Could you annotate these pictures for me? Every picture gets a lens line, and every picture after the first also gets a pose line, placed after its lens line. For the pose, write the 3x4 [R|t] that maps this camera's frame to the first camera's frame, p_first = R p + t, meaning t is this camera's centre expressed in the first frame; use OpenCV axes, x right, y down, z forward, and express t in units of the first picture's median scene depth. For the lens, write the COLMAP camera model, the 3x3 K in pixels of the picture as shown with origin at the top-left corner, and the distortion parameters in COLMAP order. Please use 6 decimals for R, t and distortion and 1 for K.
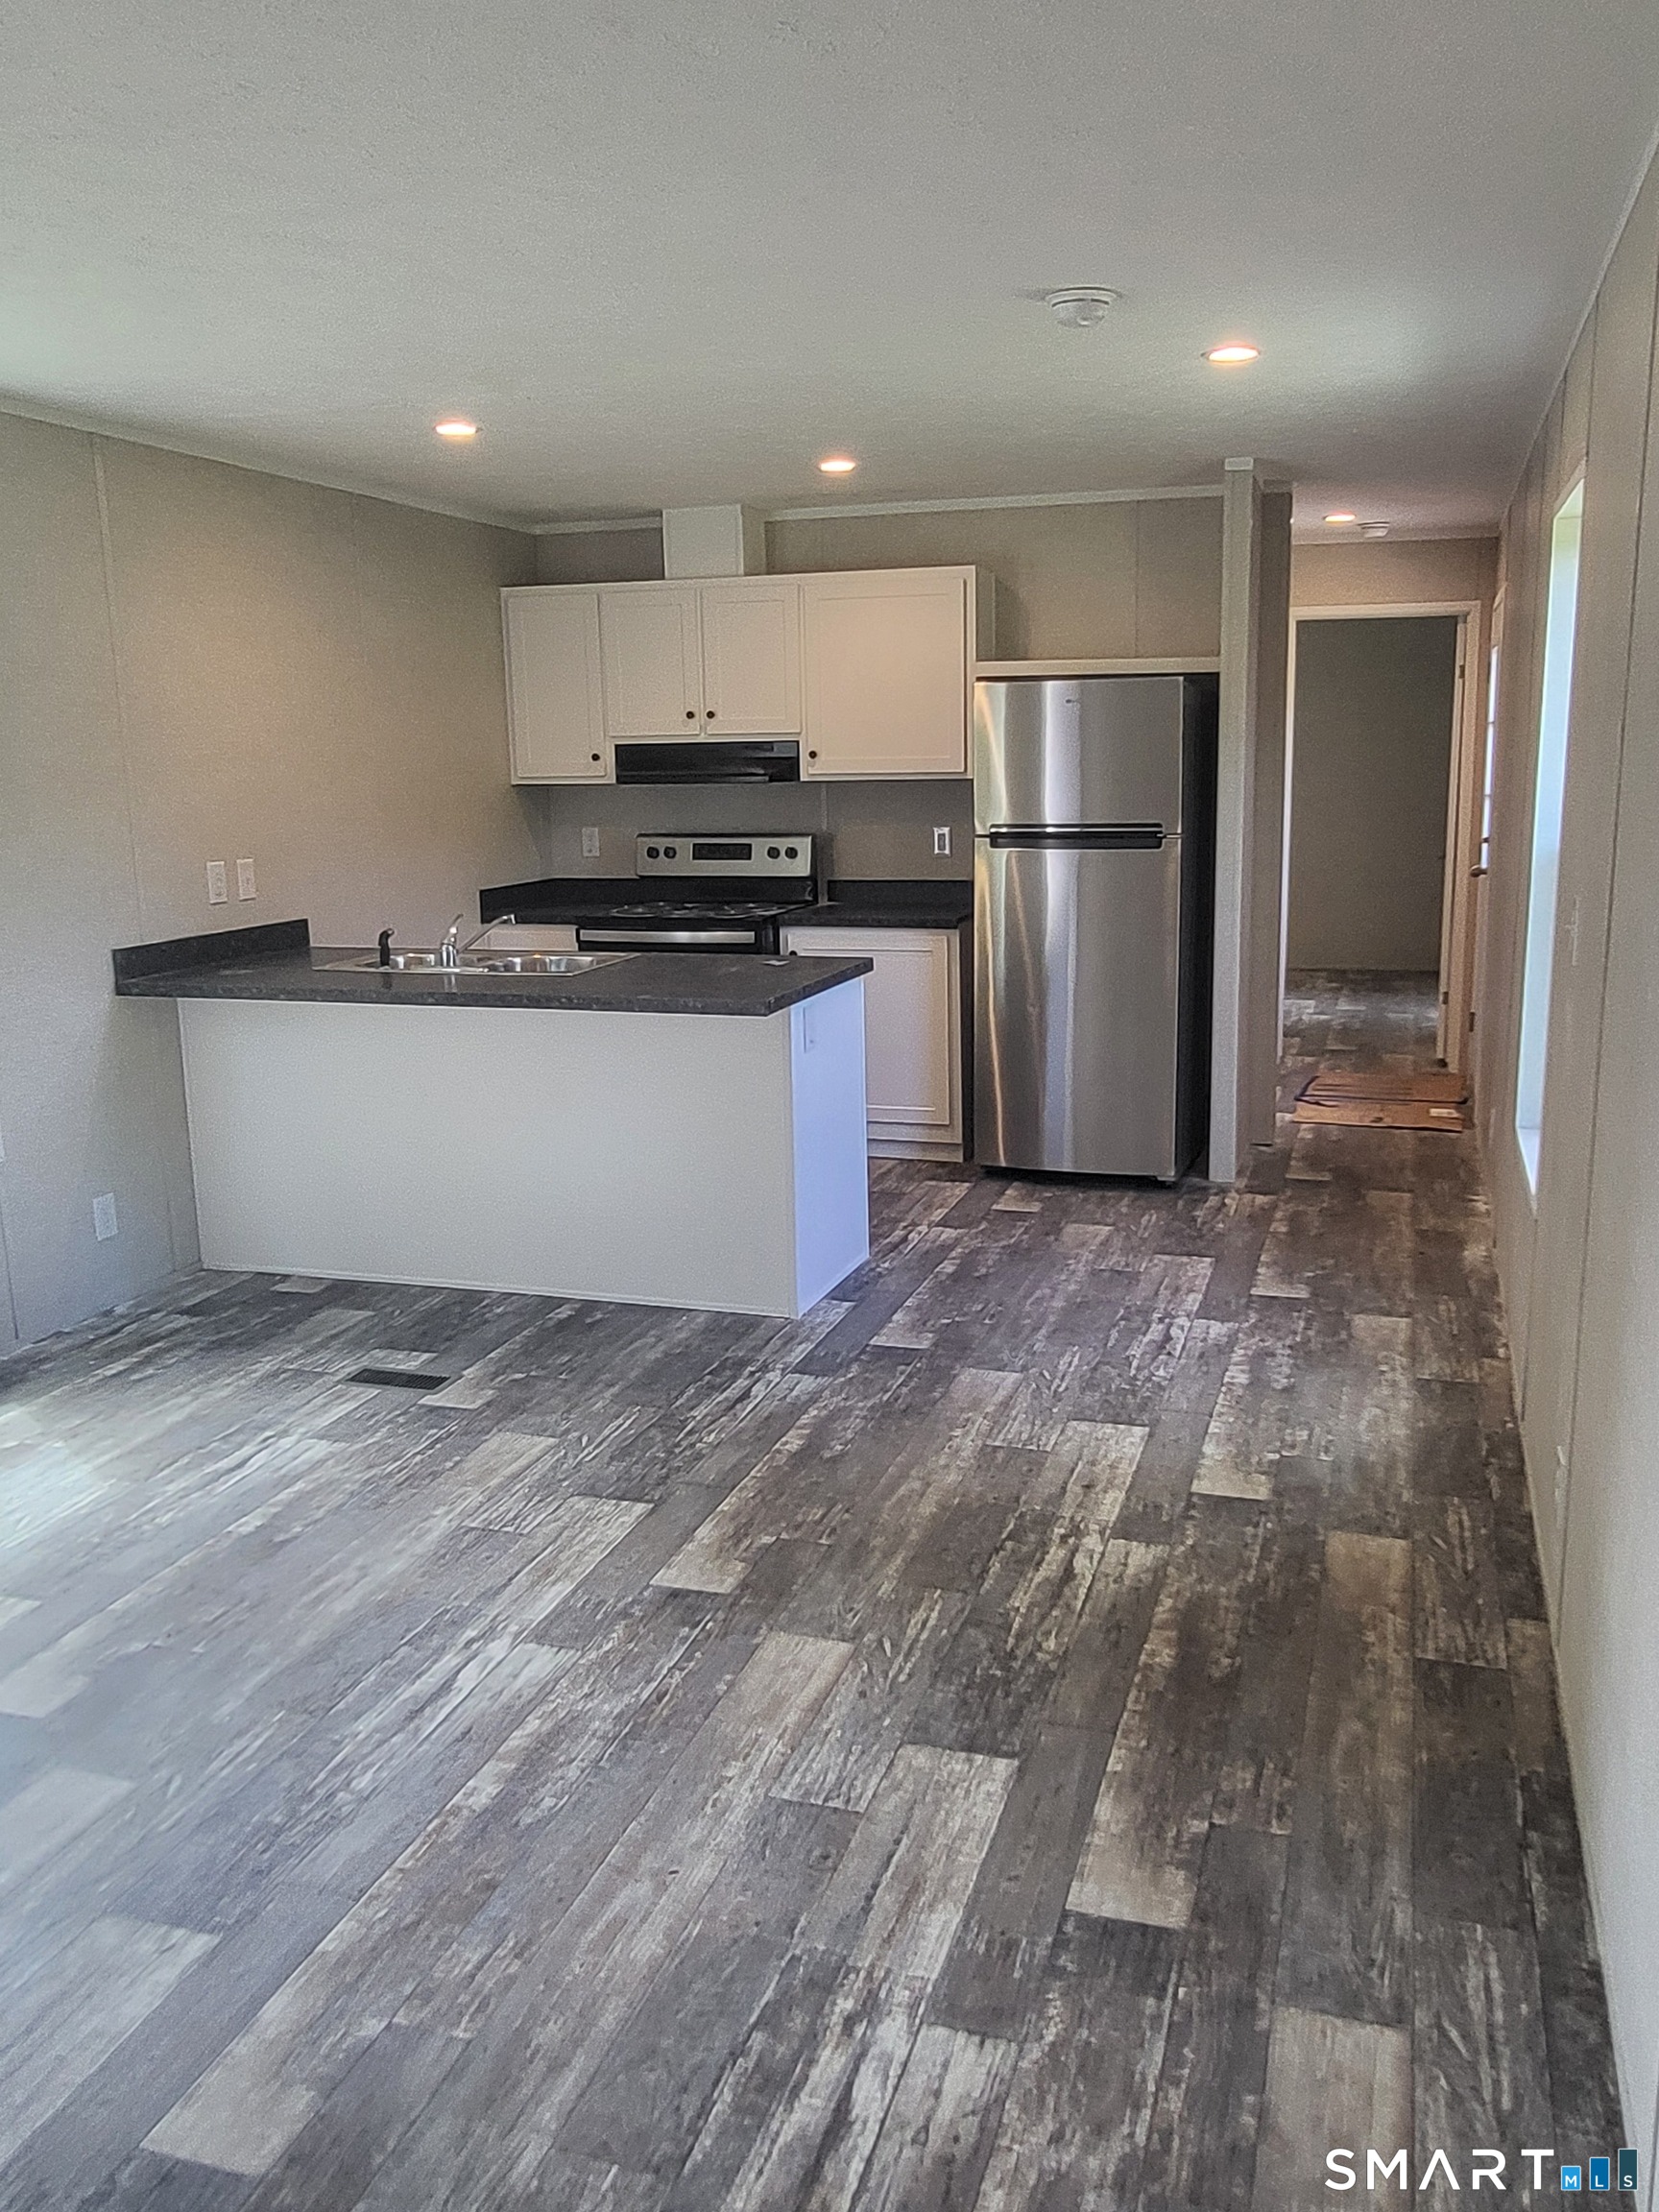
lens RADIAL K [[1738.9, 0, 828.0], [0, 1738.9, 1096.7], [0, 0, 1]] dist [0.002732, 0.010524]
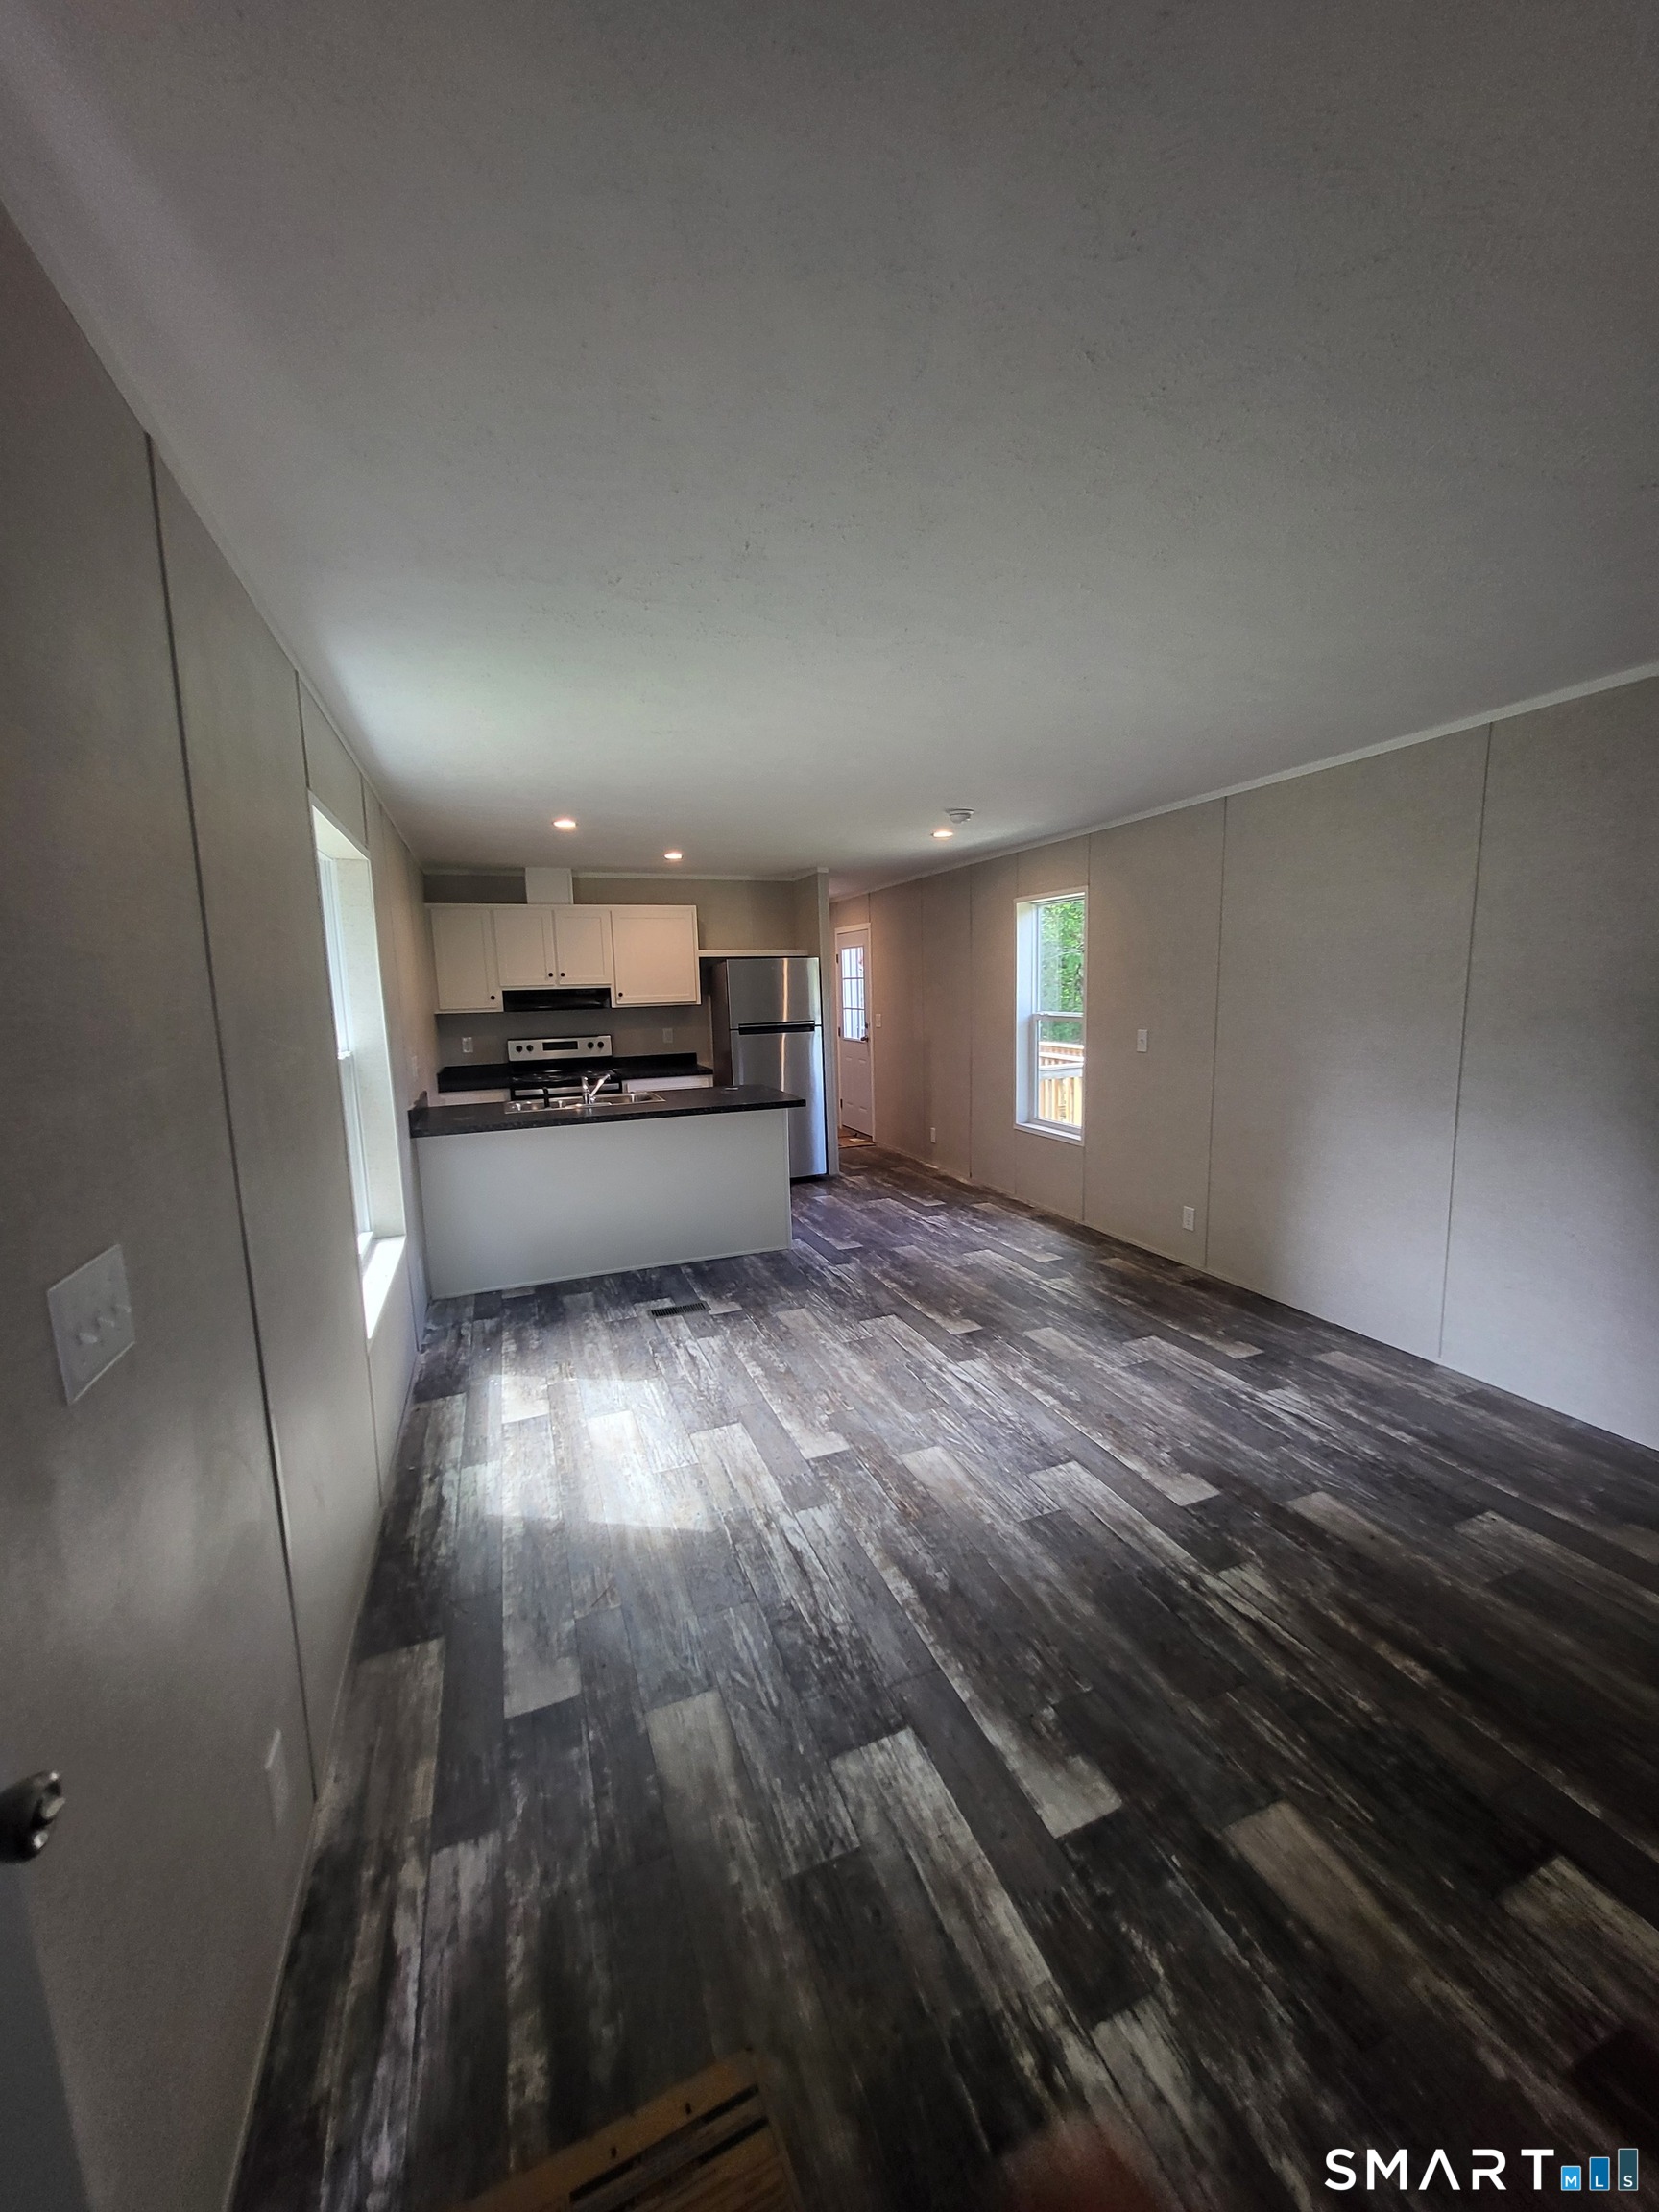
lens RADIAL K [[898.3, 0, 873.2], [0, 898.3, 1130.1], [0, 0, 1]] dist [0.010671, -0.000491]
pose [[0.753396, -0.105030, 0.649125, -0.782415], [0.138891, 0.990307, -0.000968, 0.001073], [-0.642731, 0.090887, 0.760681, 0.126260]]
